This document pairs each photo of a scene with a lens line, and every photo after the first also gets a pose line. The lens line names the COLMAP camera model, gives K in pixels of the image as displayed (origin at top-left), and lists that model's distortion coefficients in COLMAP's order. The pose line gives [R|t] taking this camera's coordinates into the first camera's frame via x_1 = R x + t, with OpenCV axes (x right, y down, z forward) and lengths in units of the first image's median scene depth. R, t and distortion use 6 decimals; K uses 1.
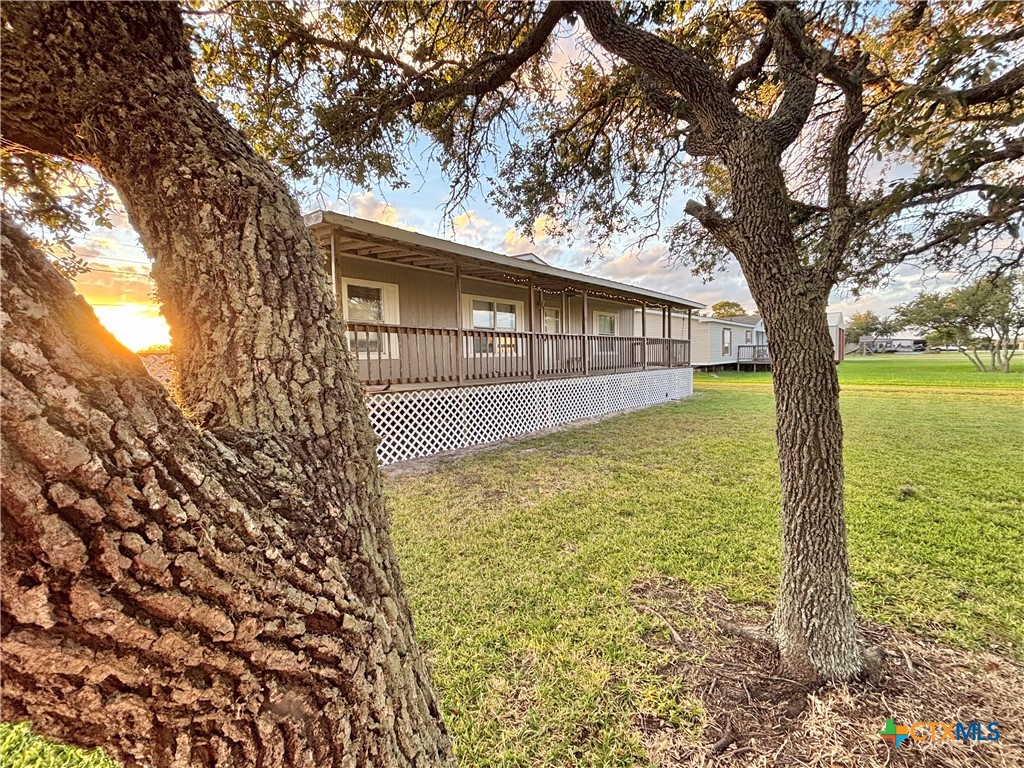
lens RADIAL K [[403.7, 0, 514.5], [0, 403.7, 383.4], [0, 0, 1]] dist [0.004472, -0.000299]
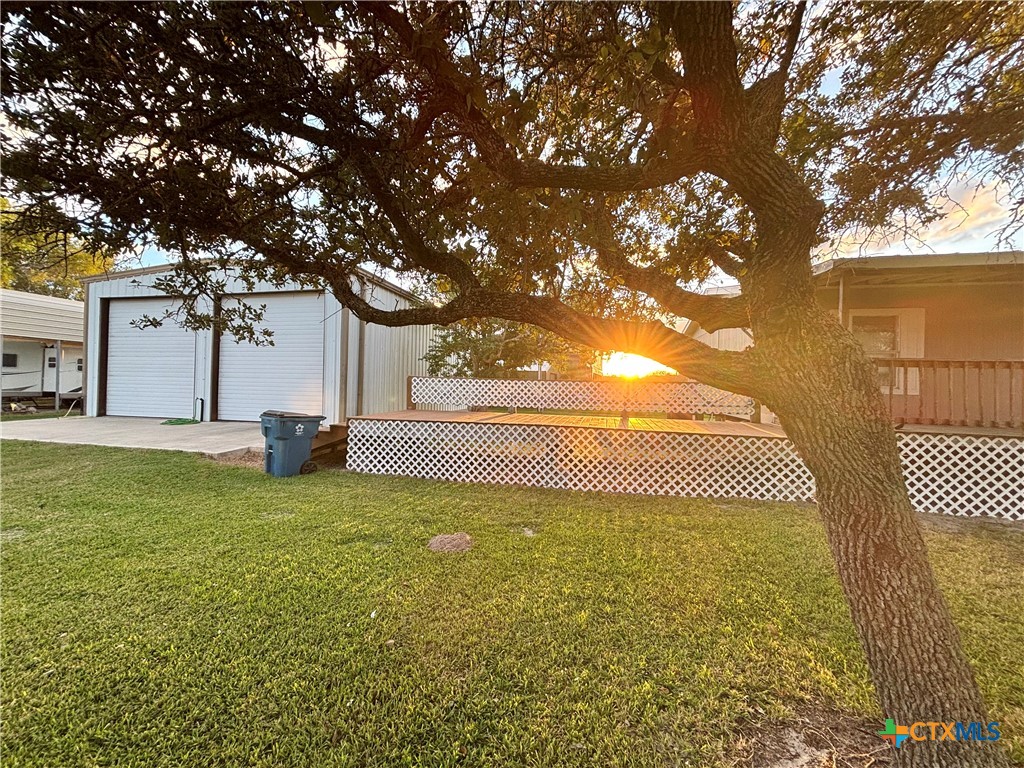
lens RADIAL K [[403.7, 0, 515.4], [0, 403.7, 382.5], [0, 0, 1]] dist [0.004472, -0.000299]
pose [[0.483566, 0.026422, -0.874909, 0.065574], [-0.087350, 0.996011, -0.018200, 0.003081], [0.870939, 0.085224, 0.483945, -0.214646]]
